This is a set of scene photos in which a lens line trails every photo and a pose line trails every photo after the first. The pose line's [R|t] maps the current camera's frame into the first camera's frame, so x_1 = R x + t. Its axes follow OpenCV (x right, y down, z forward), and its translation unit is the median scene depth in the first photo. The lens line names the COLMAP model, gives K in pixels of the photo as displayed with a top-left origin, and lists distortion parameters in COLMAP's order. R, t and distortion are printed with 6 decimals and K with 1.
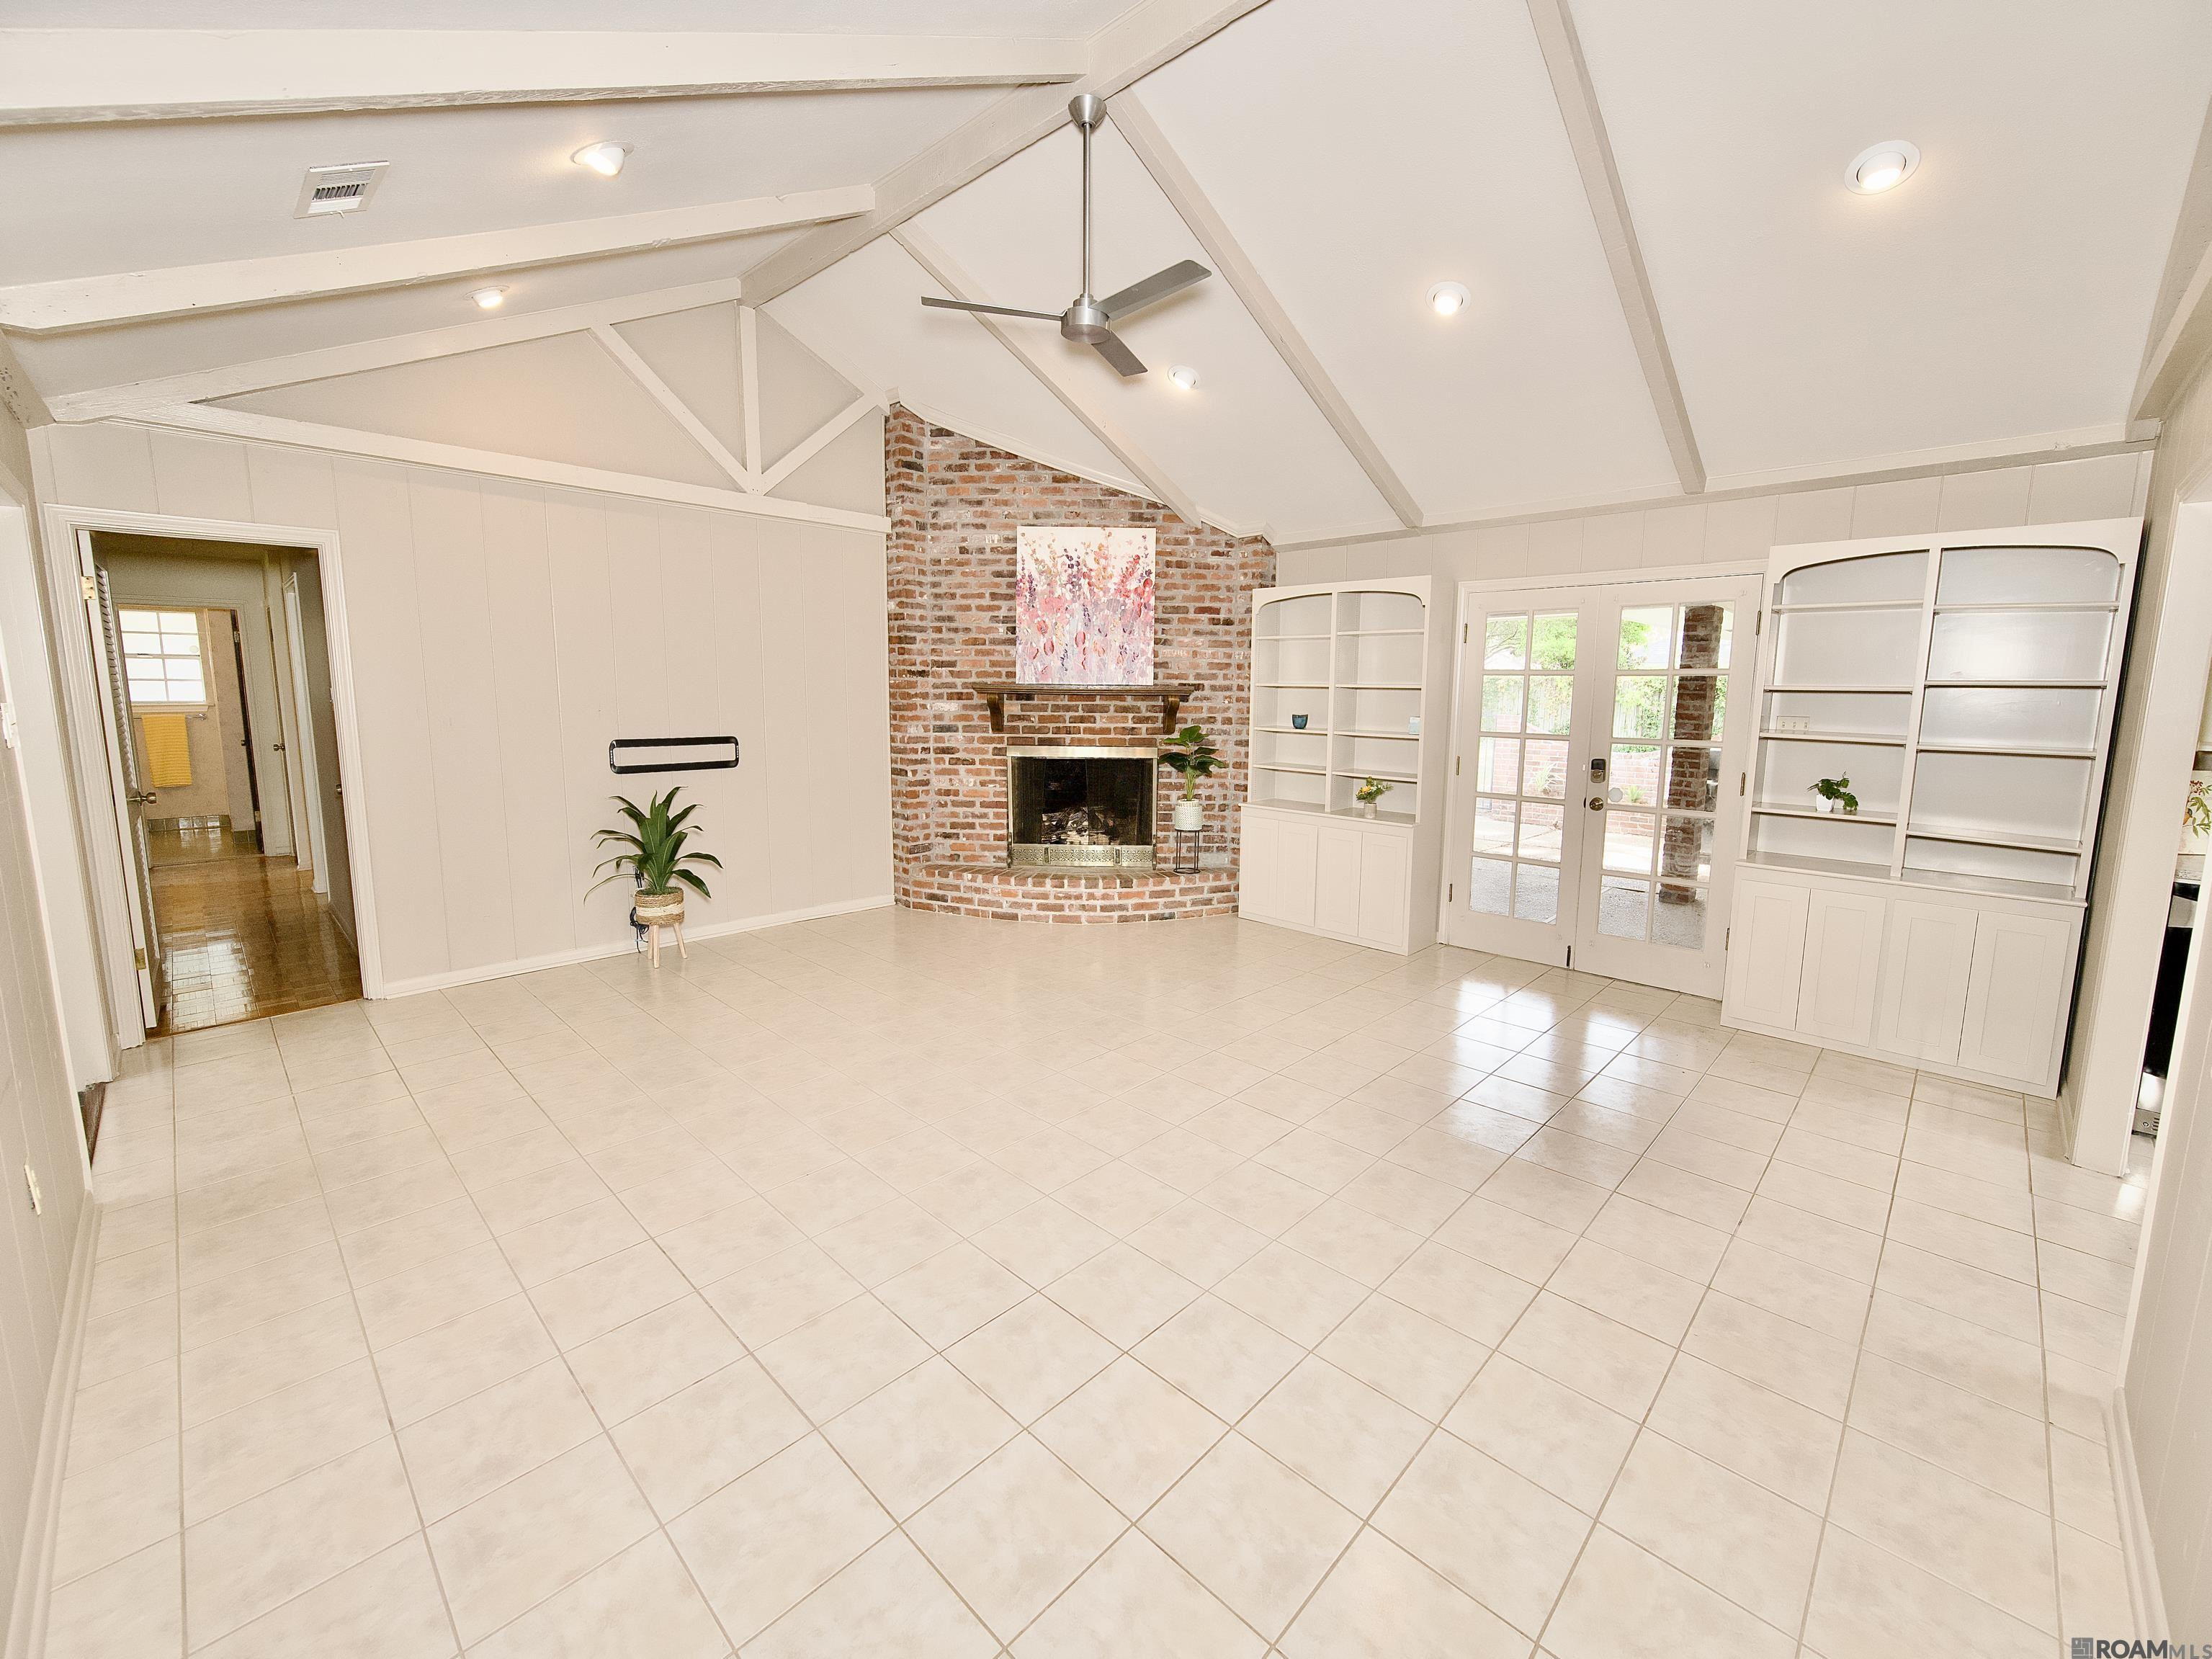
lens RADIAL K [[928.3, 0, 1107.0], [0, 928.3, 812.4], [0, 0, 1]] dist [-0.004738, 0.000485]
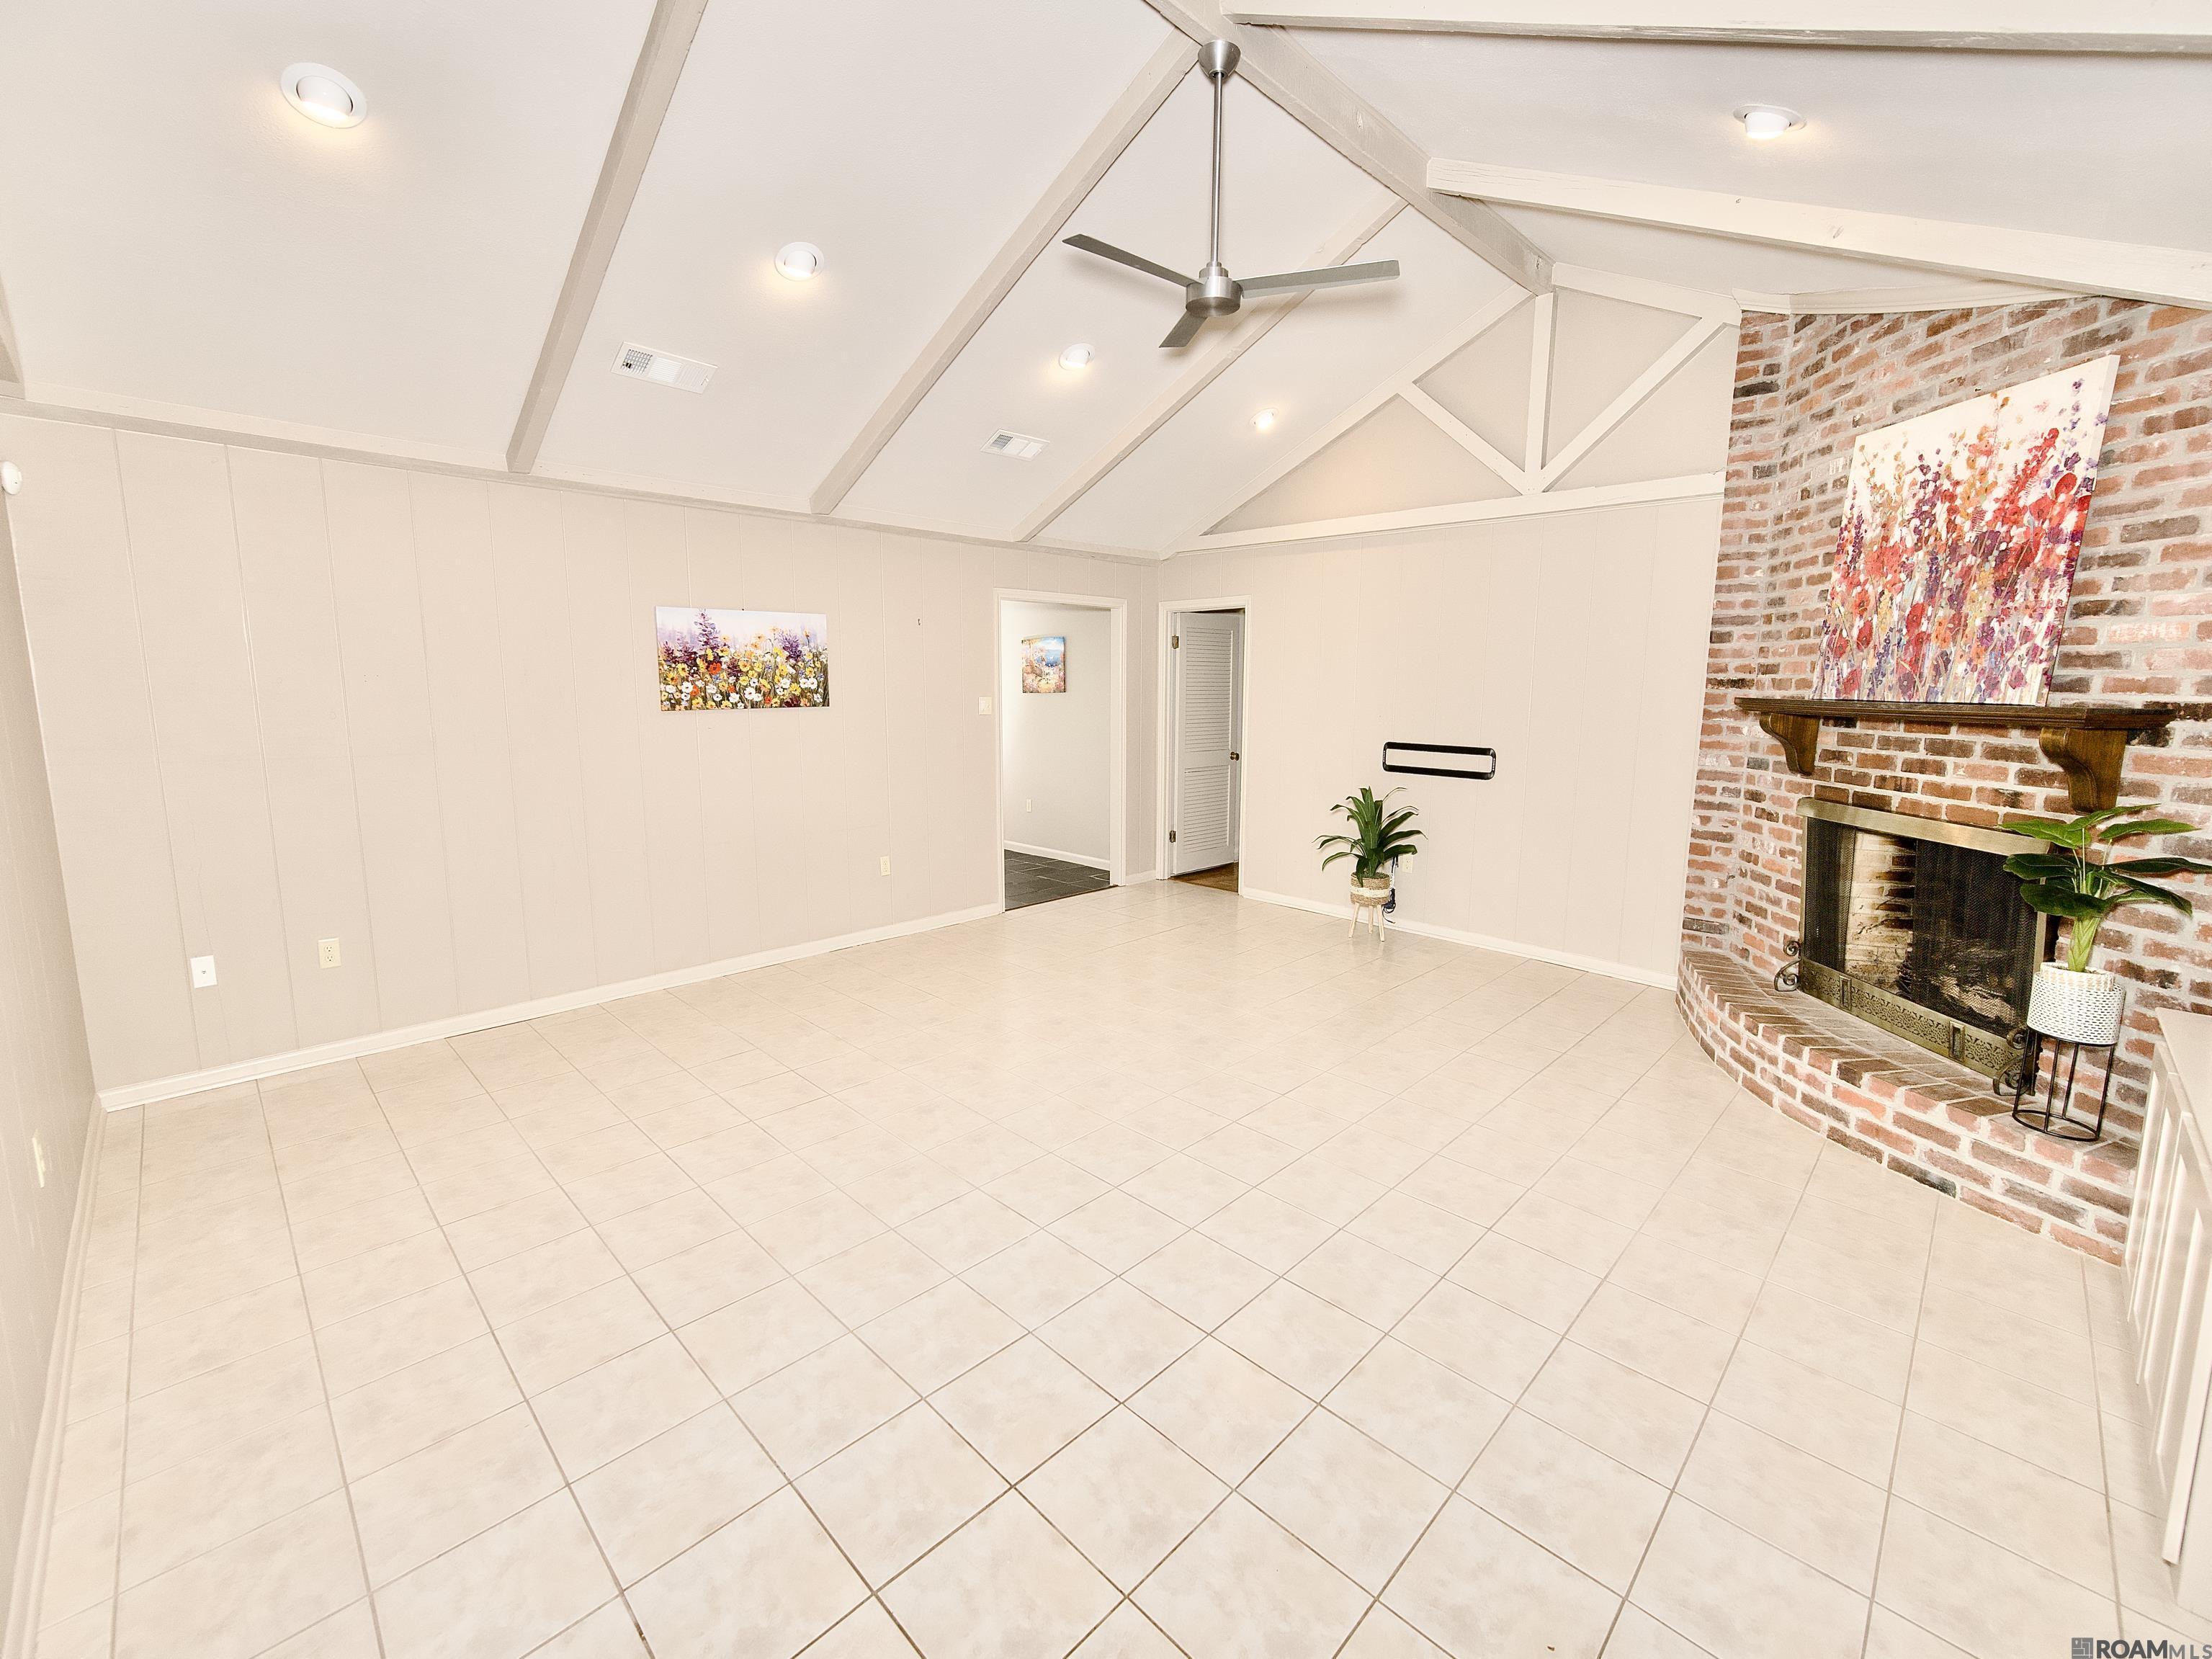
lens RADIAL K [[928.3, 0, 1100.8], [0, 928.3, 813.8], [0, 0, 1]] dist [-0.004738, 0.000485]
pose [[-0.031794, 0.131051, -0.990866, 0.530901], [-0.145767, 0.980159, 0.134312, -0.077172], [0.988808, 0.148706, -0.012061, 0.549032]]
